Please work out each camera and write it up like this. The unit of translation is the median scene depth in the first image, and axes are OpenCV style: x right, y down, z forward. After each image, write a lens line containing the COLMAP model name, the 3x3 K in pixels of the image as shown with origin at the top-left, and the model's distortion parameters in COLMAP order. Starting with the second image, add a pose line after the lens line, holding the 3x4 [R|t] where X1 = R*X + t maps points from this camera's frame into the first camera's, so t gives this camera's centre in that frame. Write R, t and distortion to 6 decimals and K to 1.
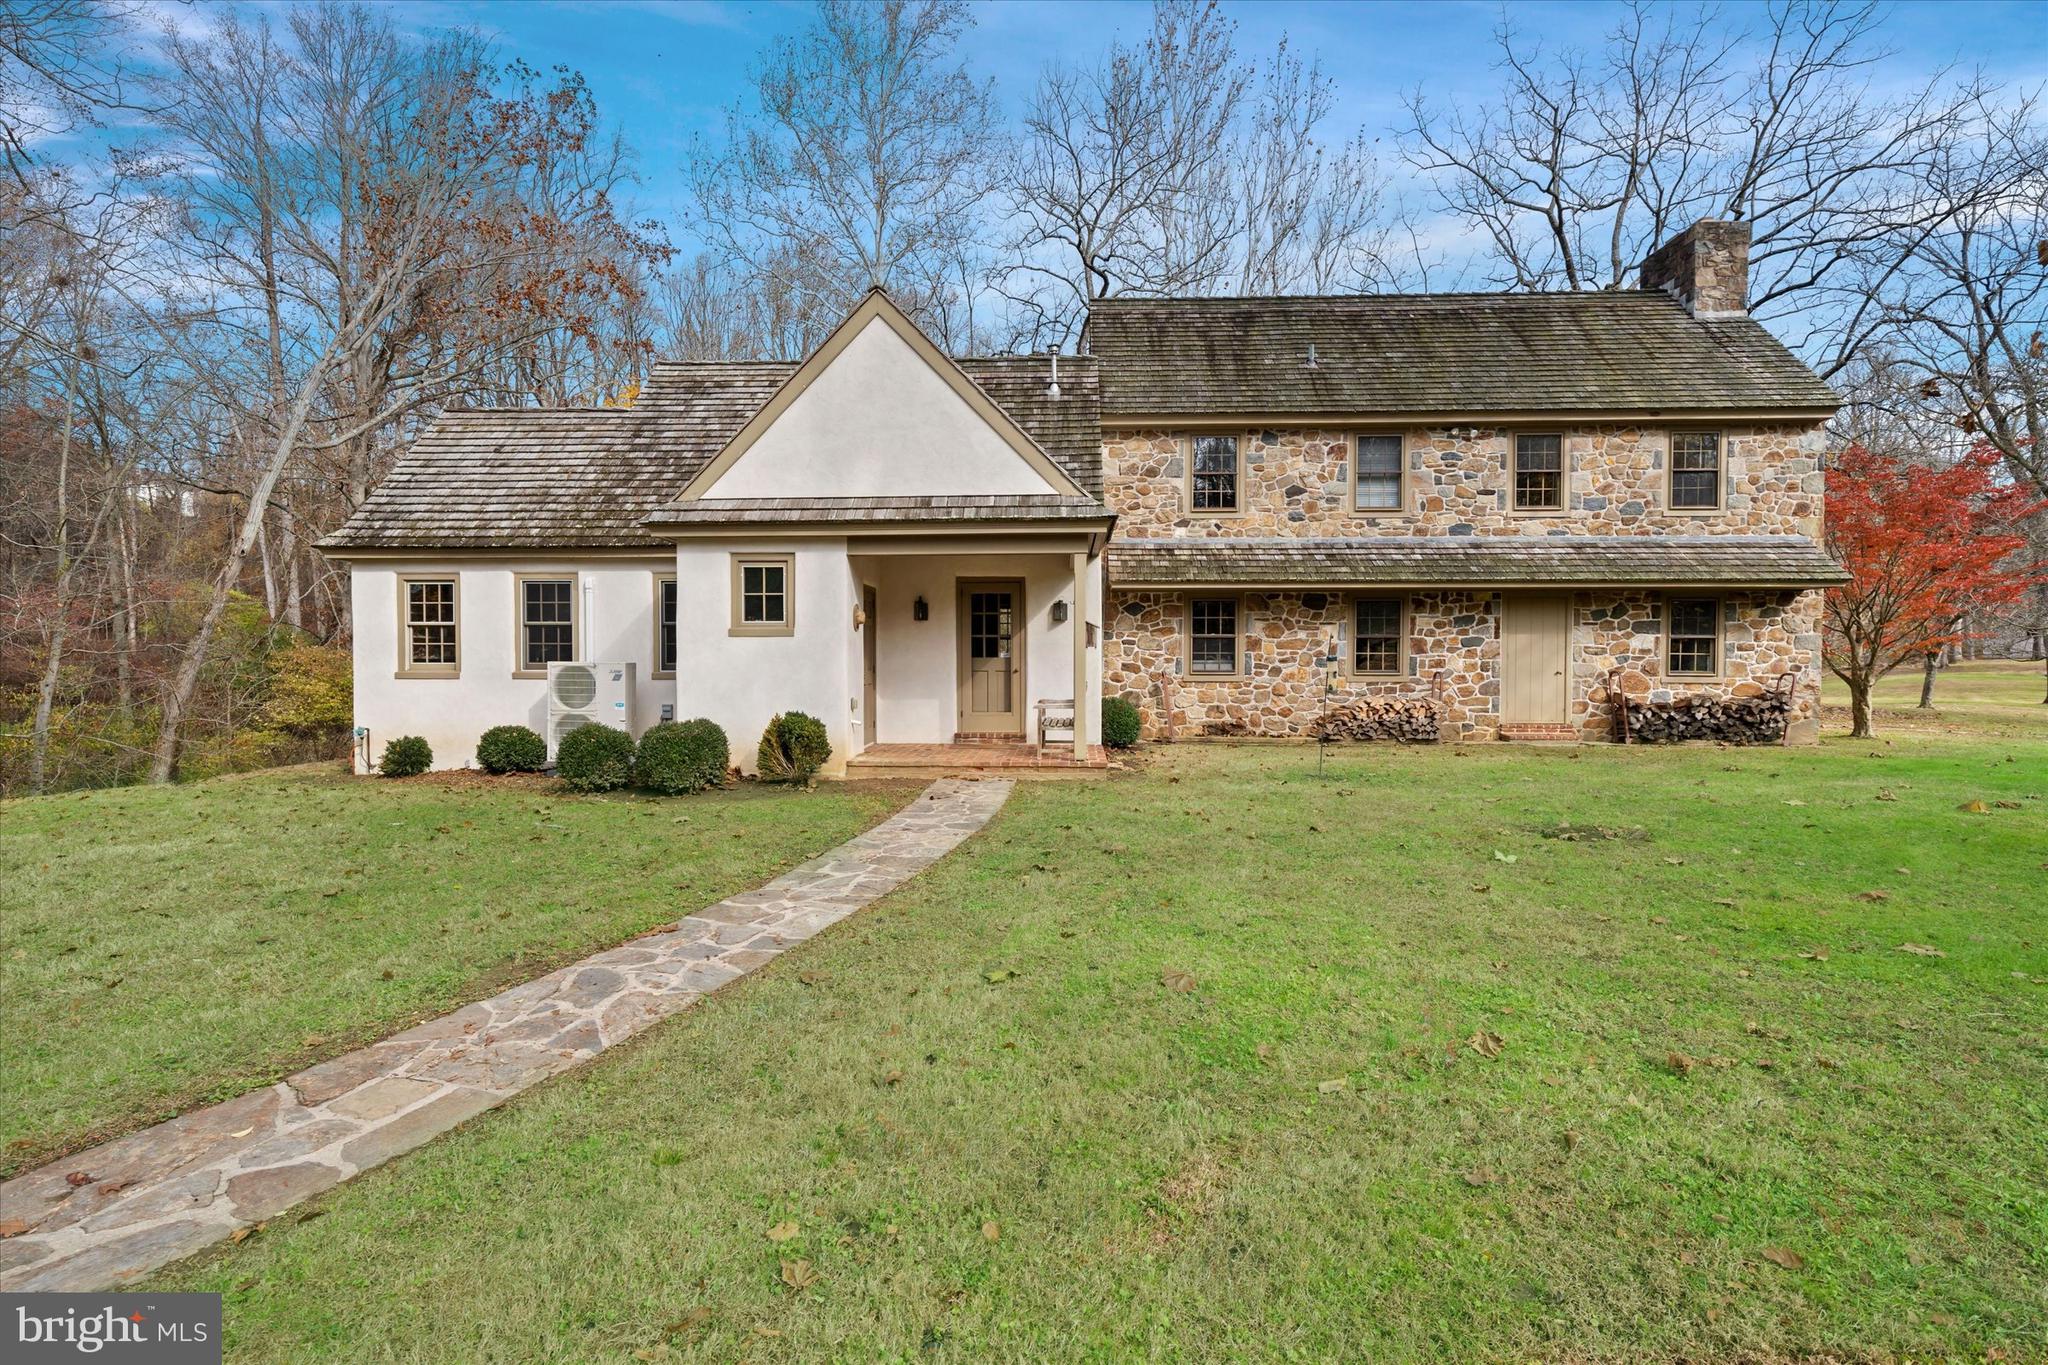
lens RADIAL K [[1003.4, 0, 1107.1], [0, 1003.4, 680.2], [0, 0, 1]] dist [-0.002446, 0.000115]
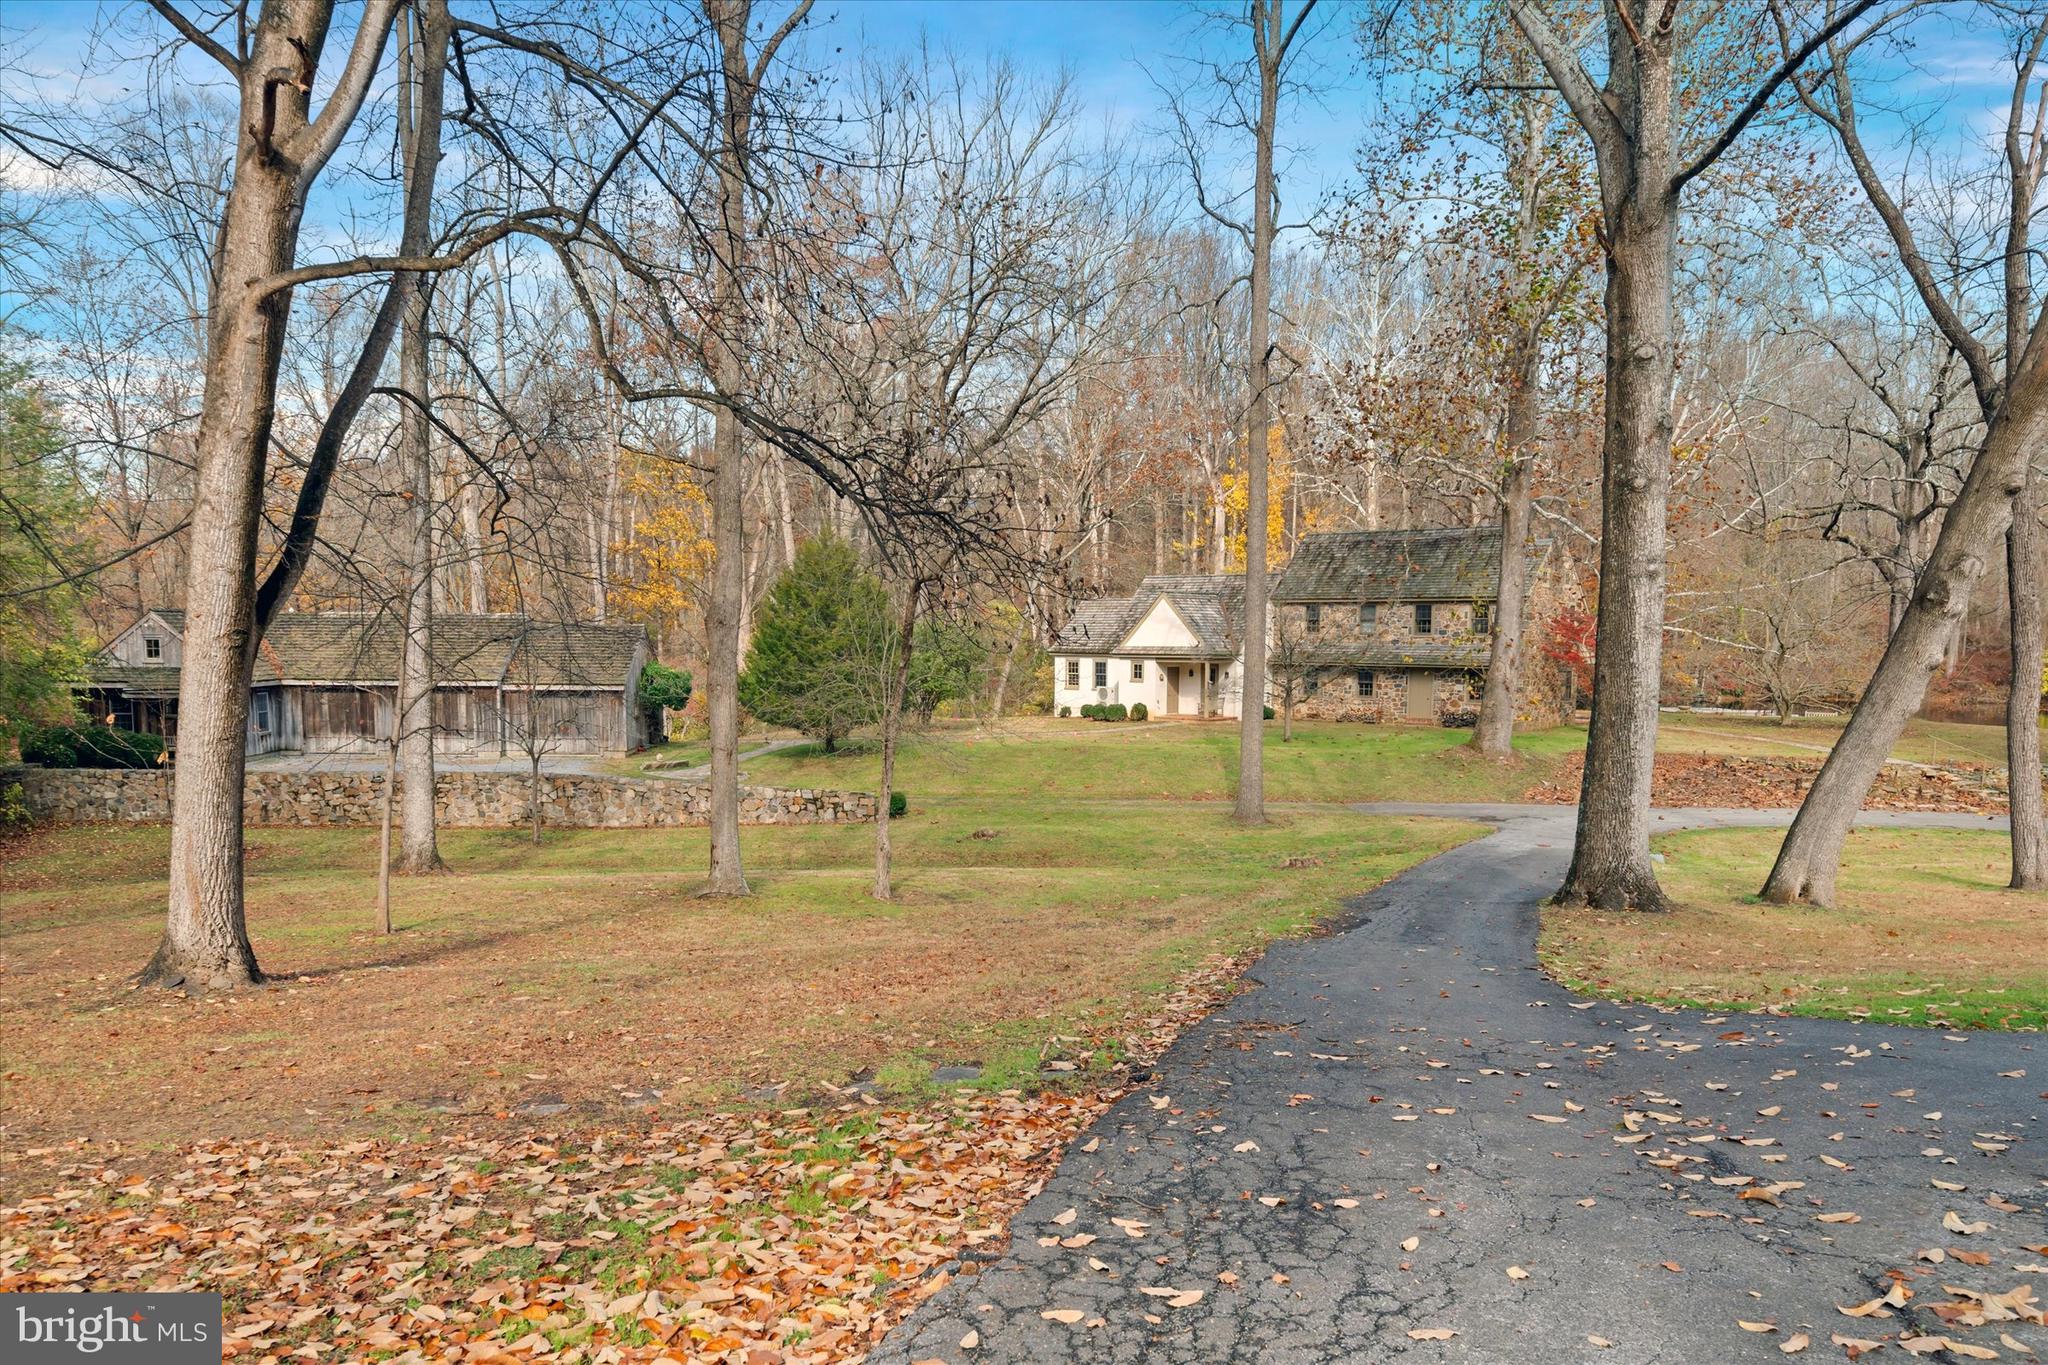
lens RADIAL K [[1876.9, 0, 1017.4], [0, 1876.9, 742.7], [0, 0, 1]] dist [0.012158, 0.005105]
pose [[0.767717, 0.047530, -0.639024, 3.273663], [-0.019287, 0.998507, 0.051097, -0.144928], [0.640499, -0.026903, 0.767488, -4.029023]]
